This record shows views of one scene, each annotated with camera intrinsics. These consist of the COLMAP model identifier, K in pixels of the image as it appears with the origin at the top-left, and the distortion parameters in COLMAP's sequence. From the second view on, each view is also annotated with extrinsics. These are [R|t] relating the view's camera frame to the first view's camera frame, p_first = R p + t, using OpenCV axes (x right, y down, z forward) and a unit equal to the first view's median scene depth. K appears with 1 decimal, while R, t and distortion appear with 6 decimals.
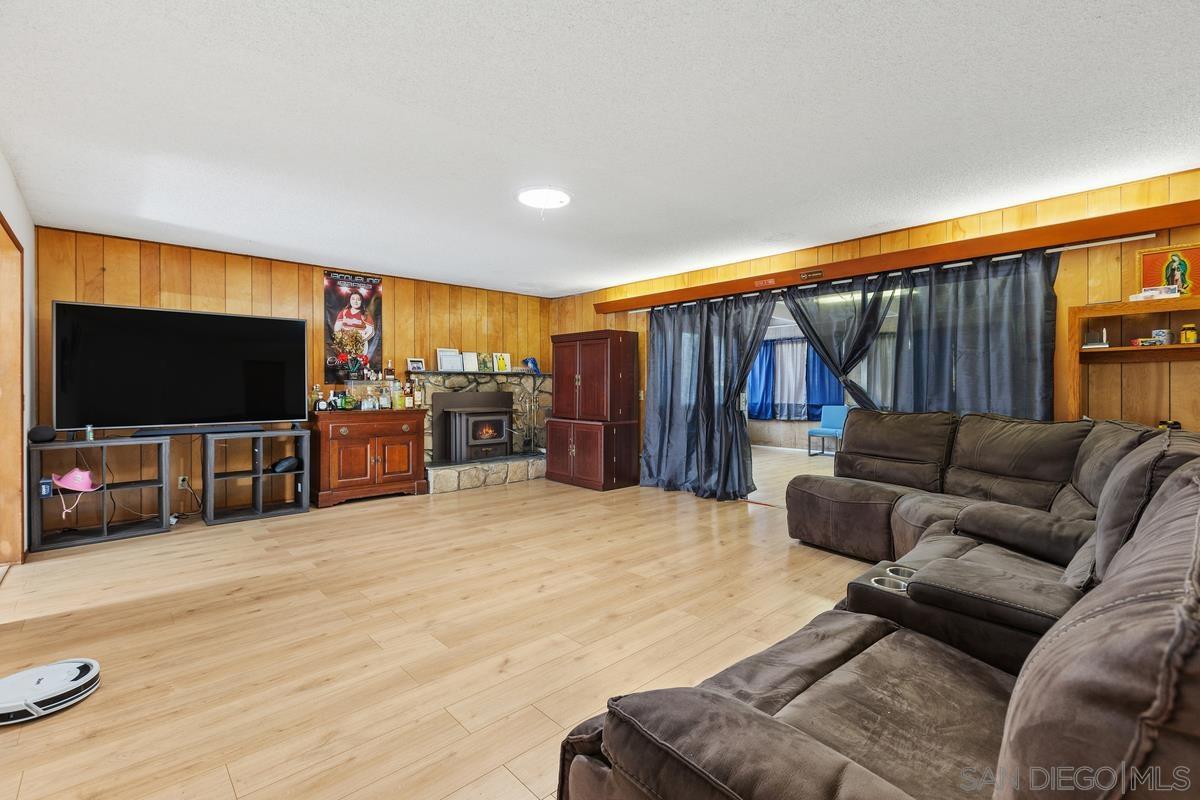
lens RADIAL K [[537.1, 0, 600.3], [0, 537.1, 385.4], [0, 0, 1]] dist [0.000765, -0.000512]
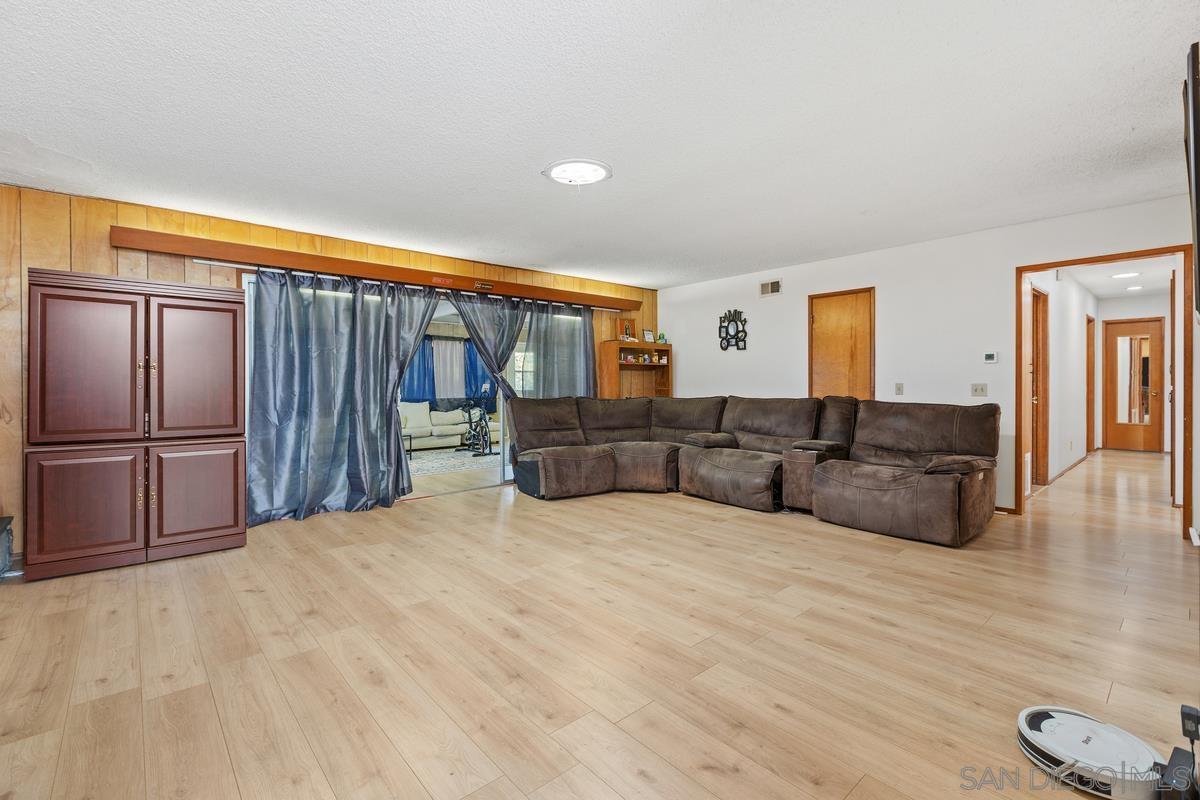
lens RADIAL K [[537.1, 0, 600.3], [0, 537.1, 385.4], [0, 0, 1]] dist [0.000765, -0.000512]
pose [[0.015812, -0.004178, 0.999866, -1.164129], [0.000380, 0.999991, 0.004172, 0.010672], [-0.999875, 0.000314, 0.015814, 1.075086]]
